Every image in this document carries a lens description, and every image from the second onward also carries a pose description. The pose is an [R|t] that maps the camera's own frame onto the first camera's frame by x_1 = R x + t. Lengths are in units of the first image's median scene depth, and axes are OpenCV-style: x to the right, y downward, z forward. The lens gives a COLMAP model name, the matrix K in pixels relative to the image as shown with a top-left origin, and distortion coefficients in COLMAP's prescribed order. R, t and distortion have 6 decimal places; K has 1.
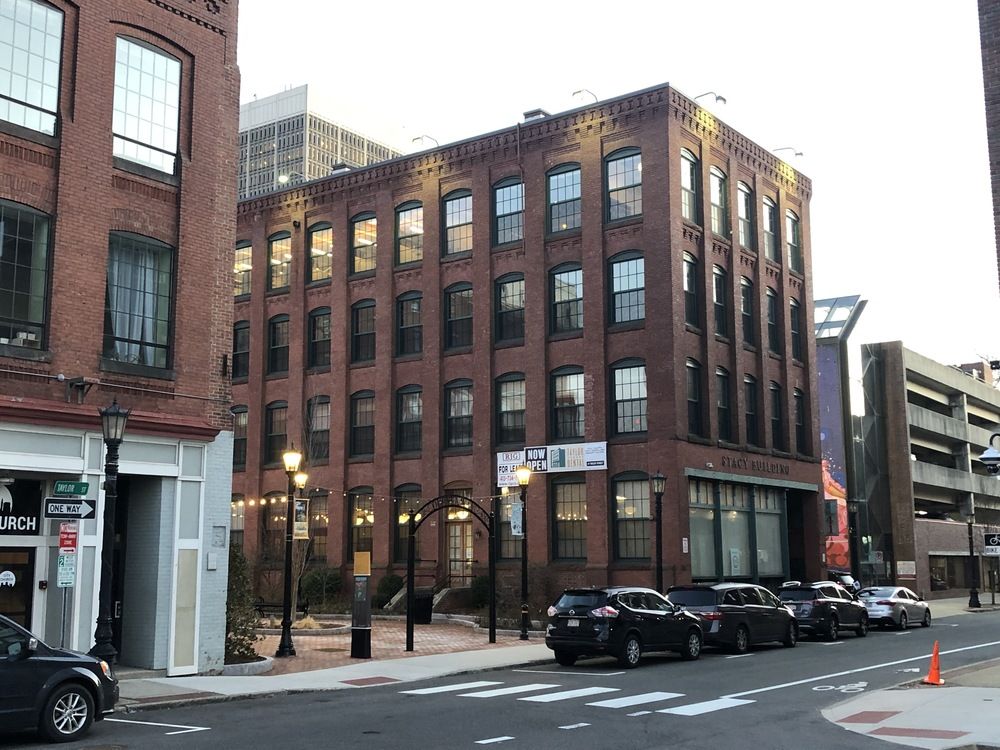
lens RADIAL K [[1152.1, 0, 500.0], [0, 1152.1, 375.0], [0, 0, 1]] dist [0.139752, 0.009084]
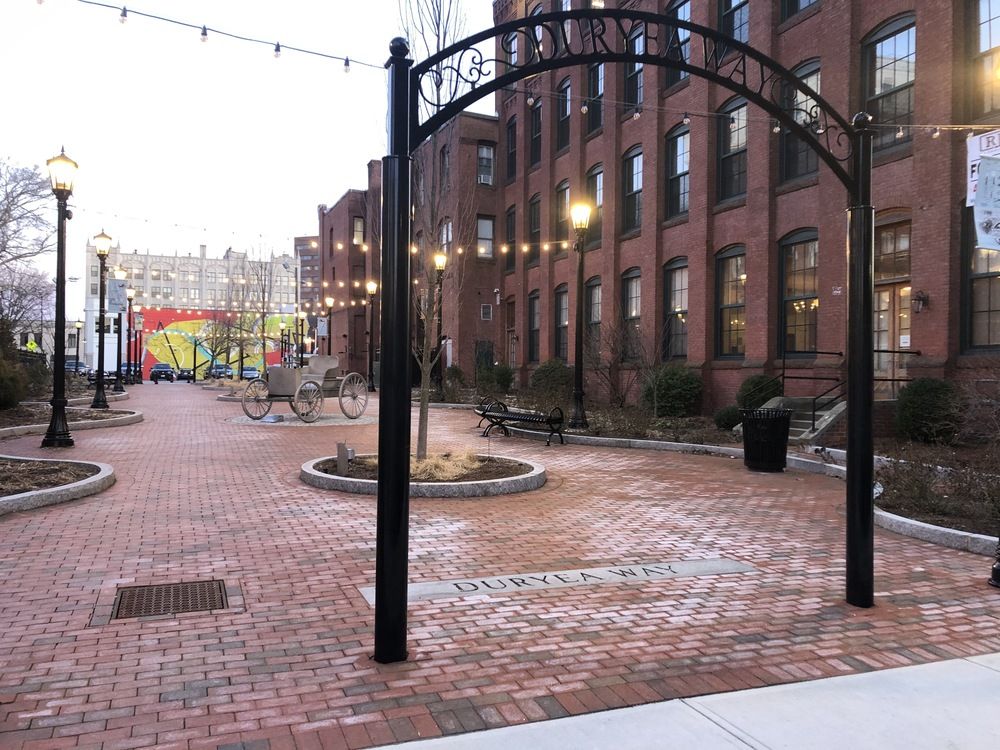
lens RADIAL K [[819.9, 0, 500.0], [0, 819.9, 375.0], [0, 0, 1]] dist [0.036188, -0.003974]
pose [[0.851948, 0.010204, -0.523527, 0.014580], [0.071142, 0.988284, 0.135033, 0.103124], [0.518771, -0.152286, 0.841240, 0.561584]]
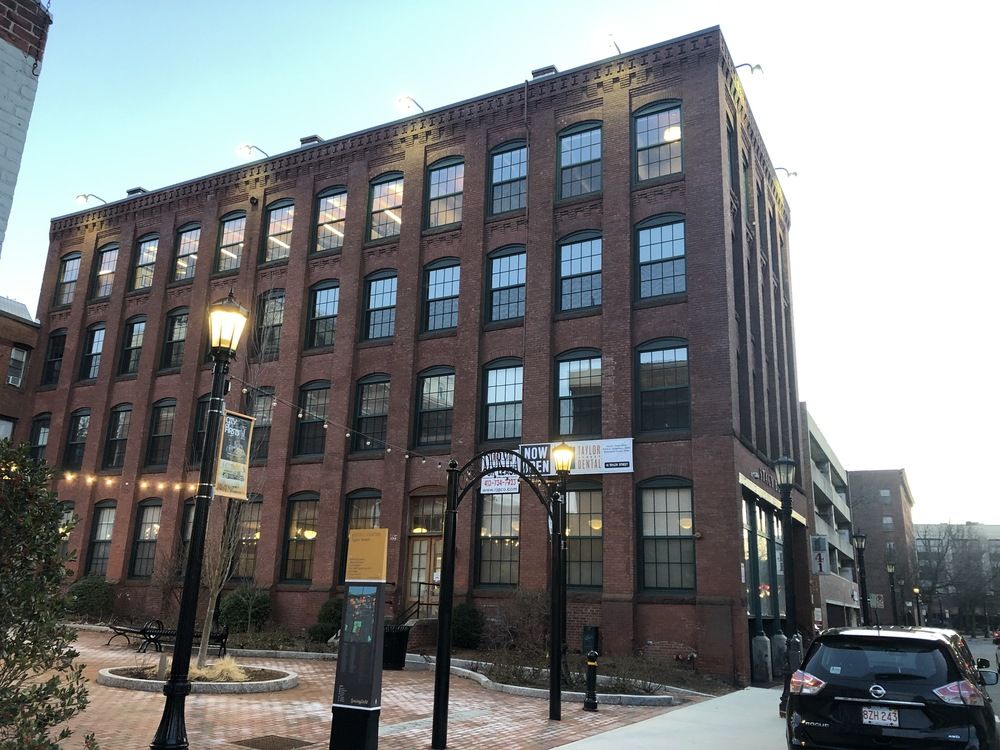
lens RADIAL K [[819.9, 0, 500.0], [0, 819.9, 375.0], [0, 0, 1]] dist [0.036188, -0.003974]
pose [[0.988228, 0.075887, 0.132842, -0.069760], [-0.060844, 0.991633, -0.113849, 0.076585], [-0.140370, 0.104426, 0.984577, 0.406506]]
